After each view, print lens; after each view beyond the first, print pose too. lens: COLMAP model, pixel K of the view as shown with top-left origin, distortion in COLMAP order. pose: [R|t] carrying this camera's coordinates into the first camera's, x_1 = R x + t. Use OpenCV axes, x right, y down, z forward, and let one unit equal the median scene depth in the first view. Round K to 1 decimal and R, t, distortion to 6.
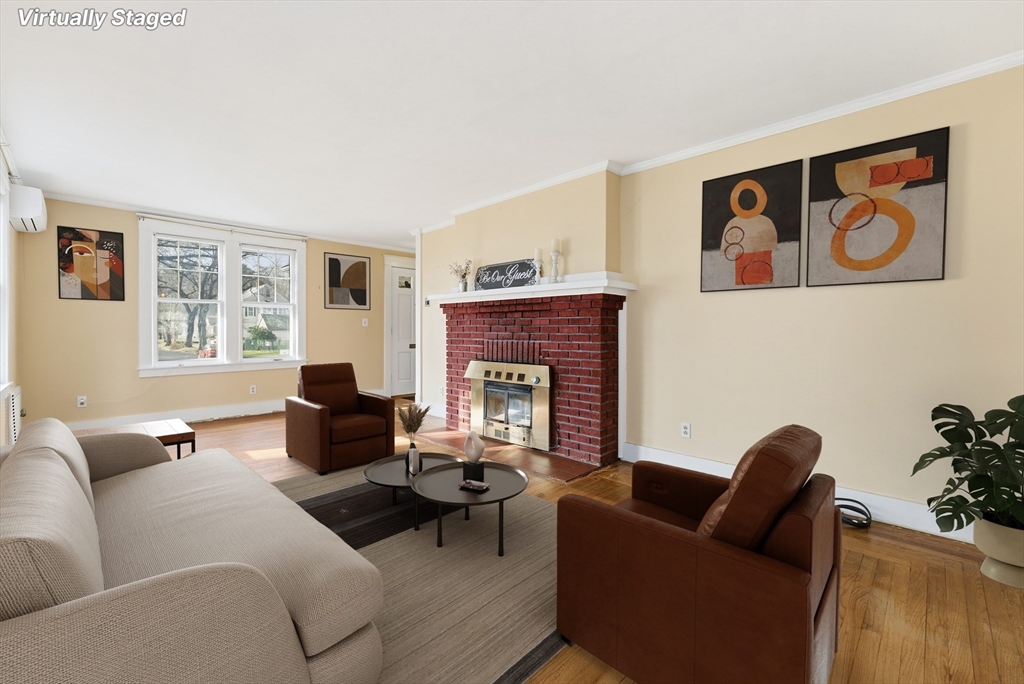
lens RADIAL K [[417.6, 0, 510.7], [0, 417.6, 337.9], [0, 0, 1]] dist [0.000213, 0.000203]
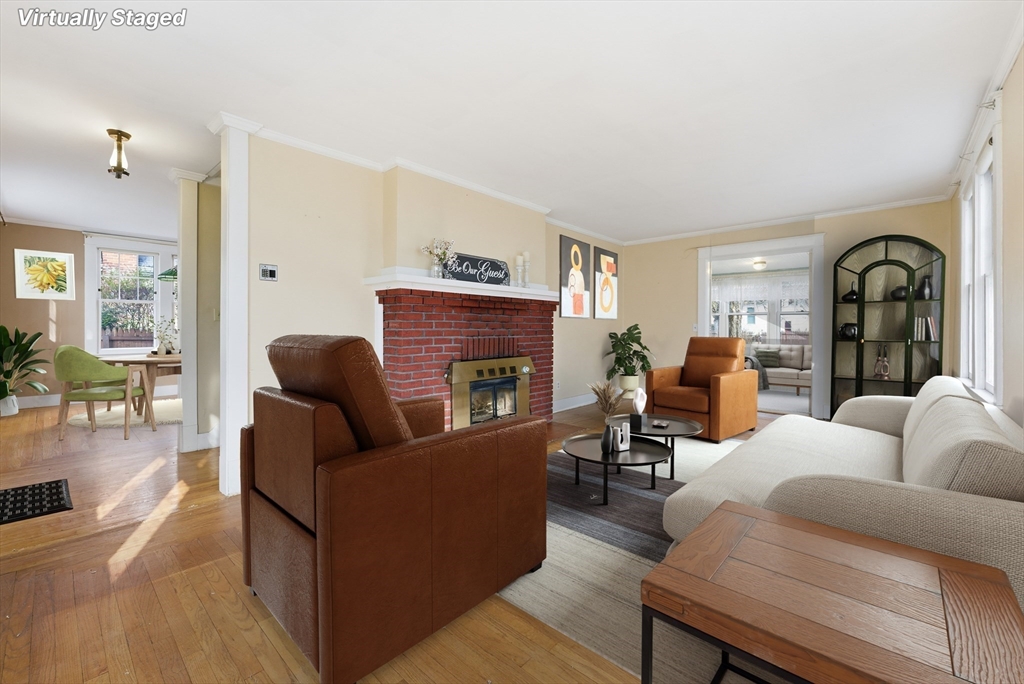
lens RADIAL K [[417.6, 0, 510.7], [0, 417.6, 337.9], [0, 0, 1]] dist [0.000213, 0.000203]
pose [[-0.026956, -0.022474, 0.999384, -1.025627], [0.019948, 0.999536, 0.023015, -0.013611], [-0.999438, 0.020556, -0.026495, 0.995537]]
